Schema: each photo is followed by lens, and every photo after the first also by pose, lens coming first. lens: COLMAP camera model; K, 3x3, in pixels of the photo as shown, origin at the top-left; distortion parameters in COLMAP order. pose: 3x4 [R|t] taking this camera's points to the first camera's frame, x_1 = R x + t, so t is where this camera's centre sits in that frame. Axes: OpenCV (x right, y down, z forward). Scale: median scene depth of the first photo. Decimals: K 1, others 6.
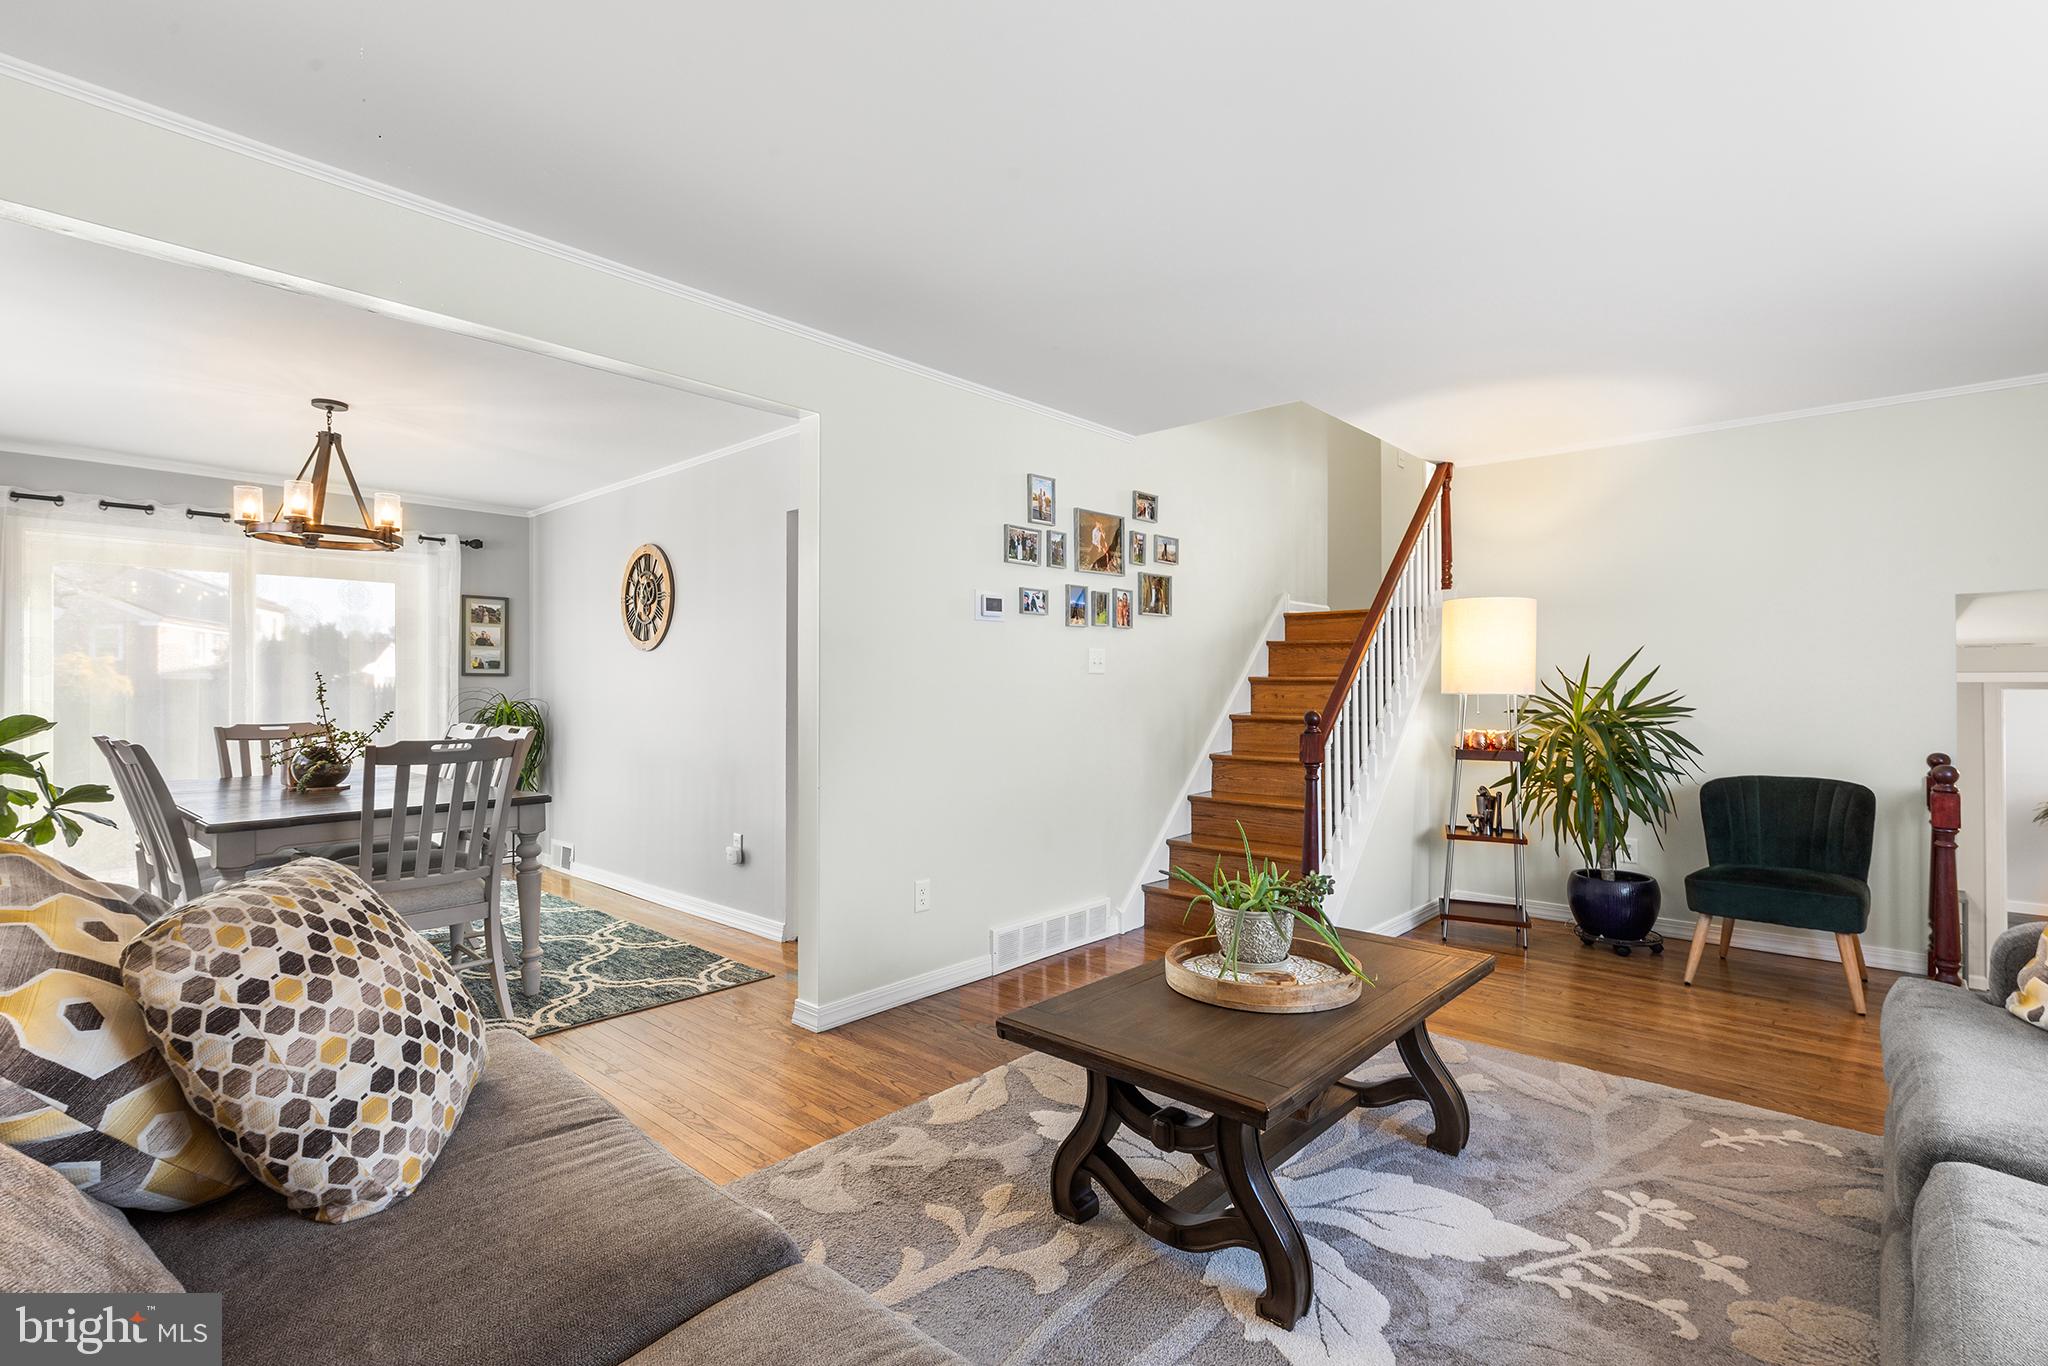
lens RADIAL K [[952.1, 0, 1038.1], [0, 952.1, 674.7], [0, 0, 1]] dist [0.004405, -0.001263]
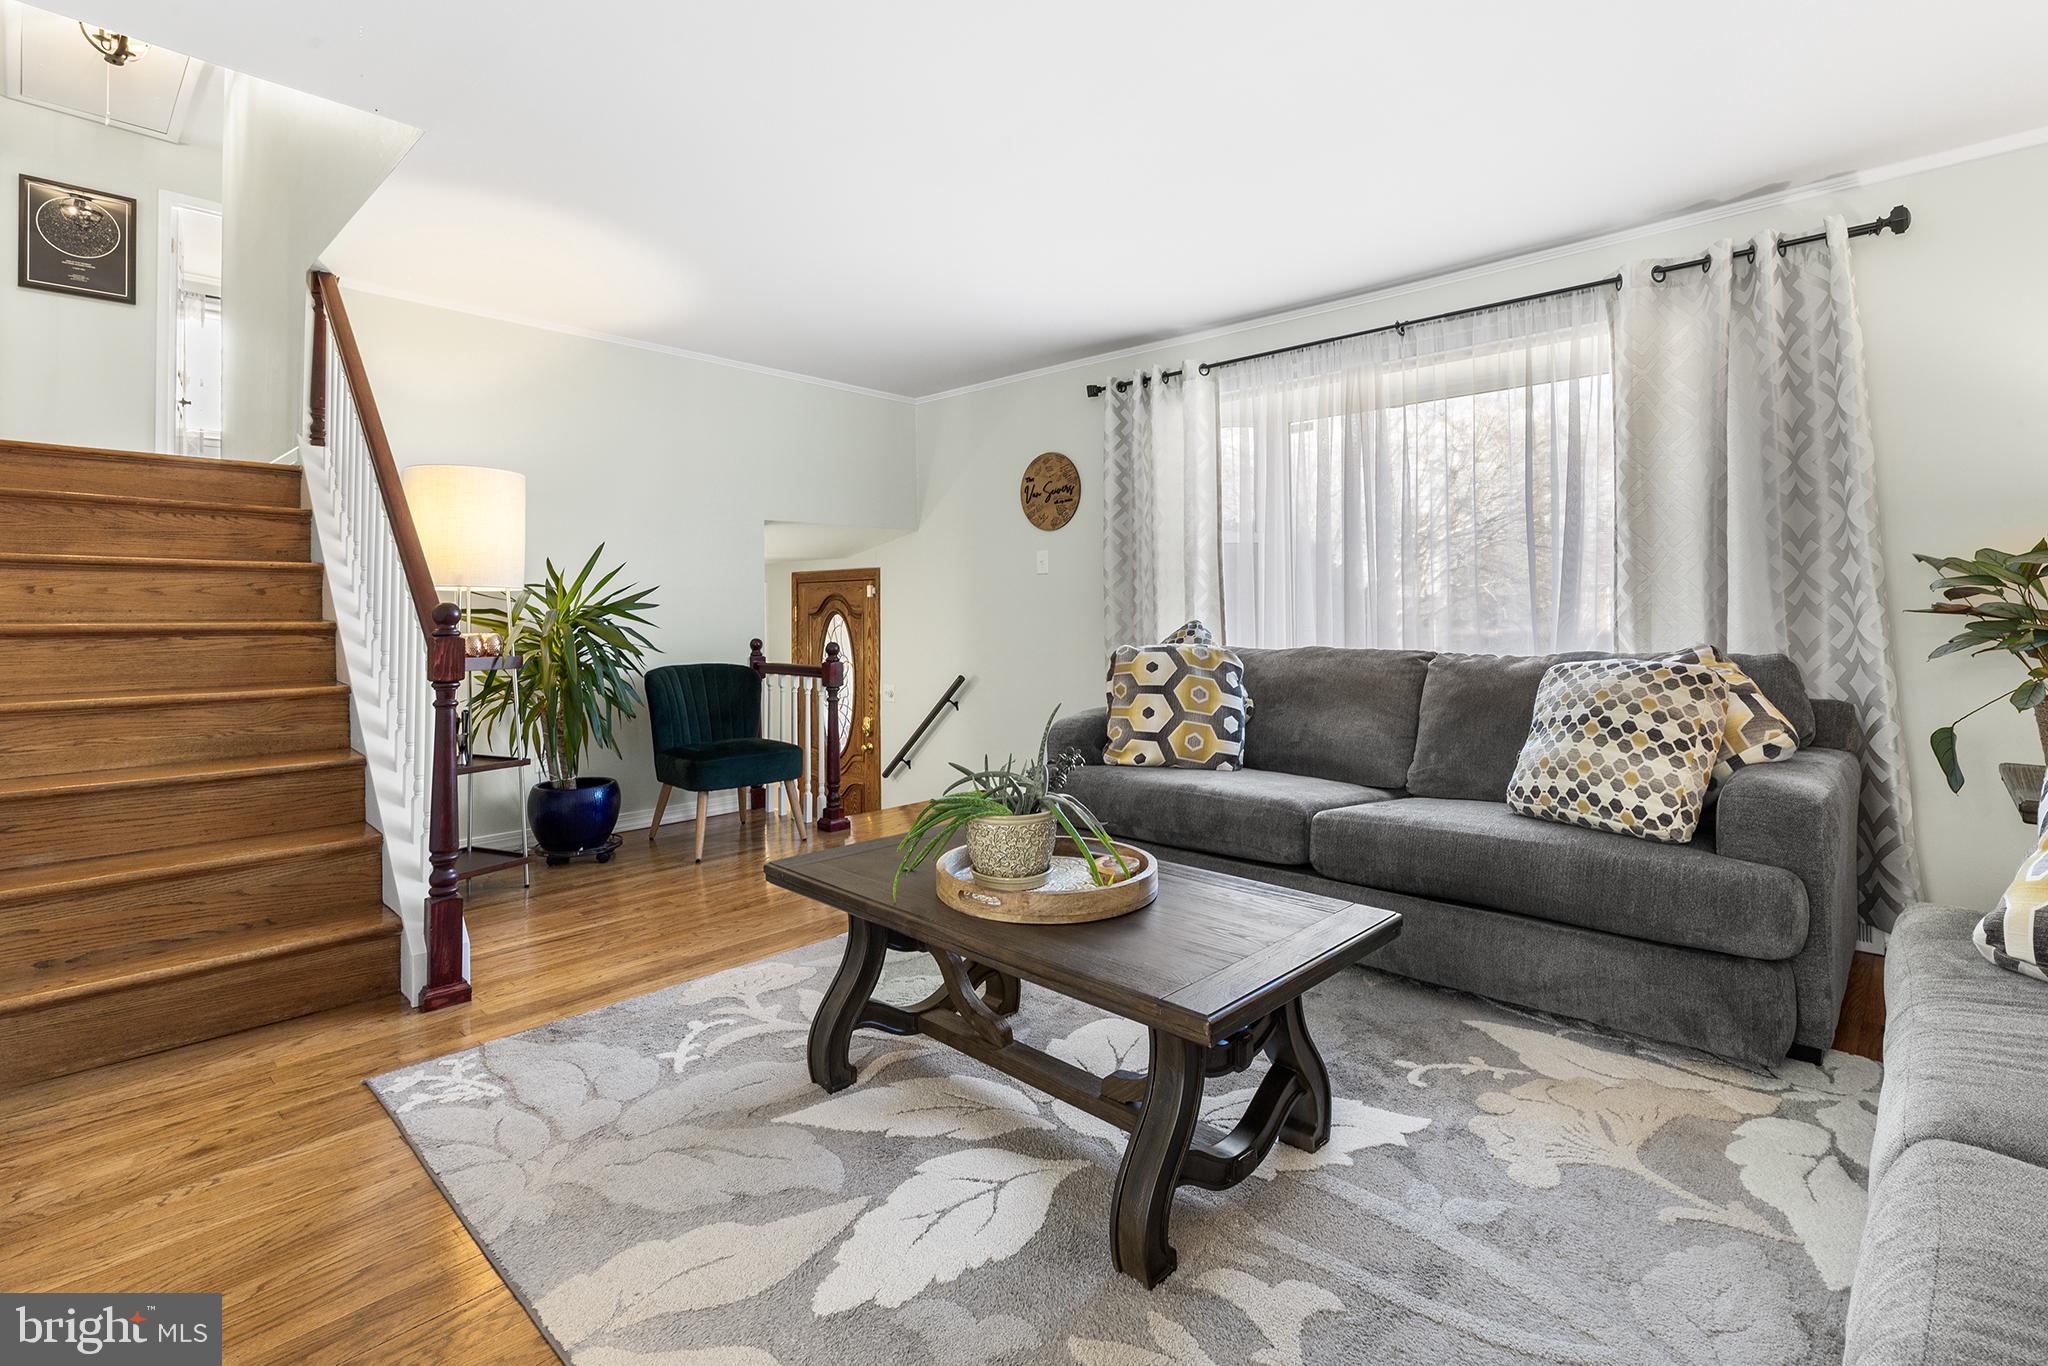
lens RADIAL K [[952.1, 0, 1057.0], [0, 952.1, 592.5], [0, 0, 1]] dist [0.004405, -0.001263]
pose [[0.014248, 0.015350, 0.999781, -0.339031], [-0.006650, 0.999862, -0.015256, 0.035418], [-0.999876, -0.006431, 0.014348, 0.529290]]
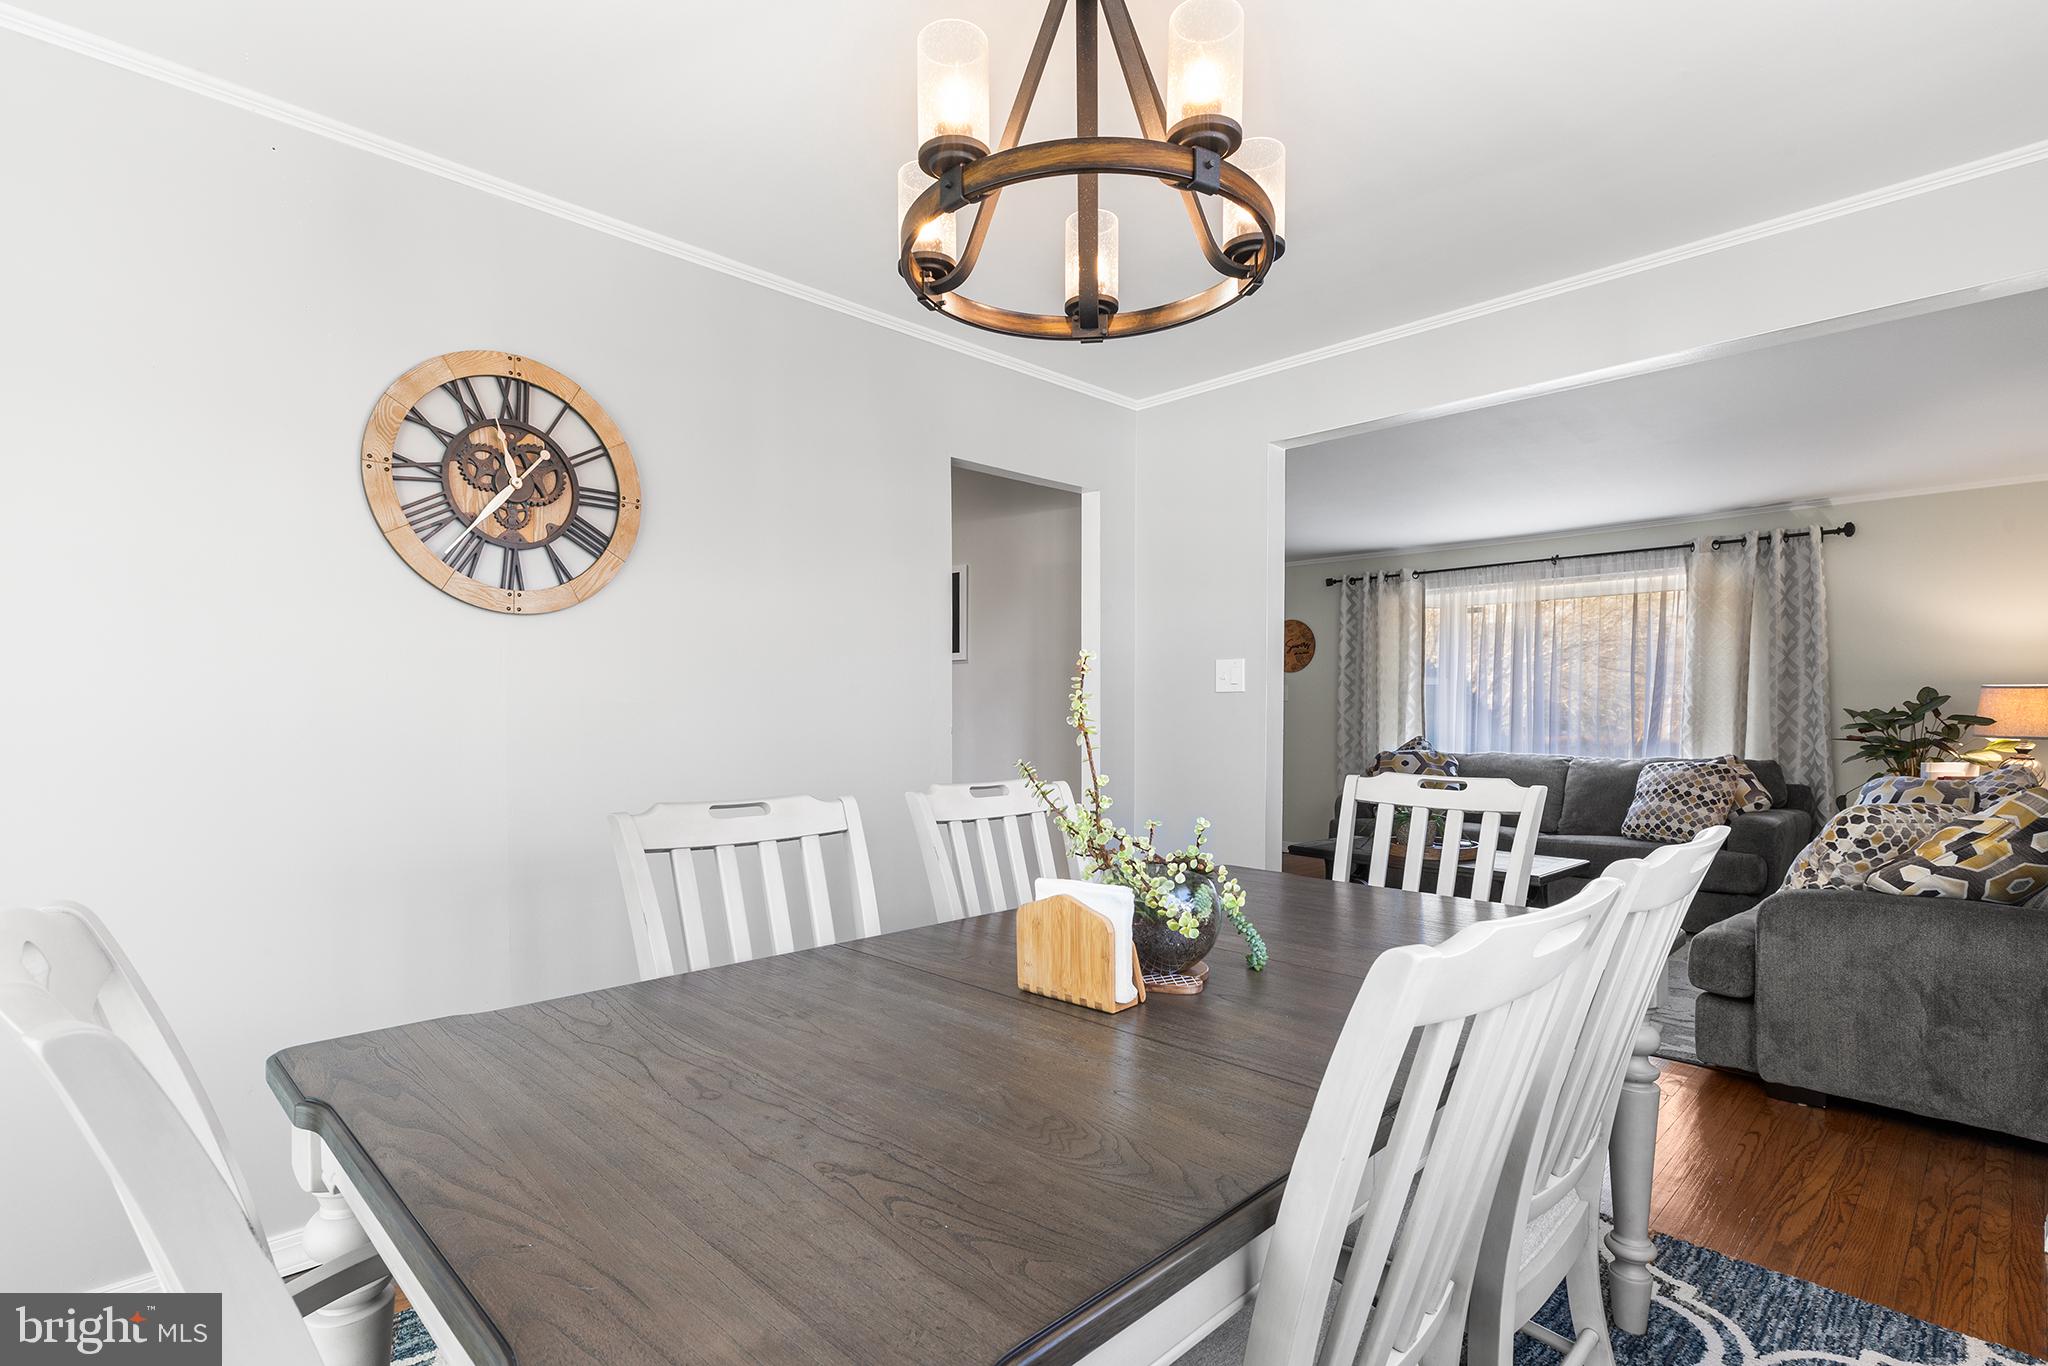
lens RADIAL K [[952.1, 0, 1046.2], [0, 952.1, 741.5], [0, 0, 1]] dist [0.004405, -0.001263]
pose [[0.068115, -0.035084, 0.997060, -0.771959], [-0.017718, 0.999181, 0.036369, 0.019525], [-0.997520, -0.020144, 0.067437, 0.780920]]
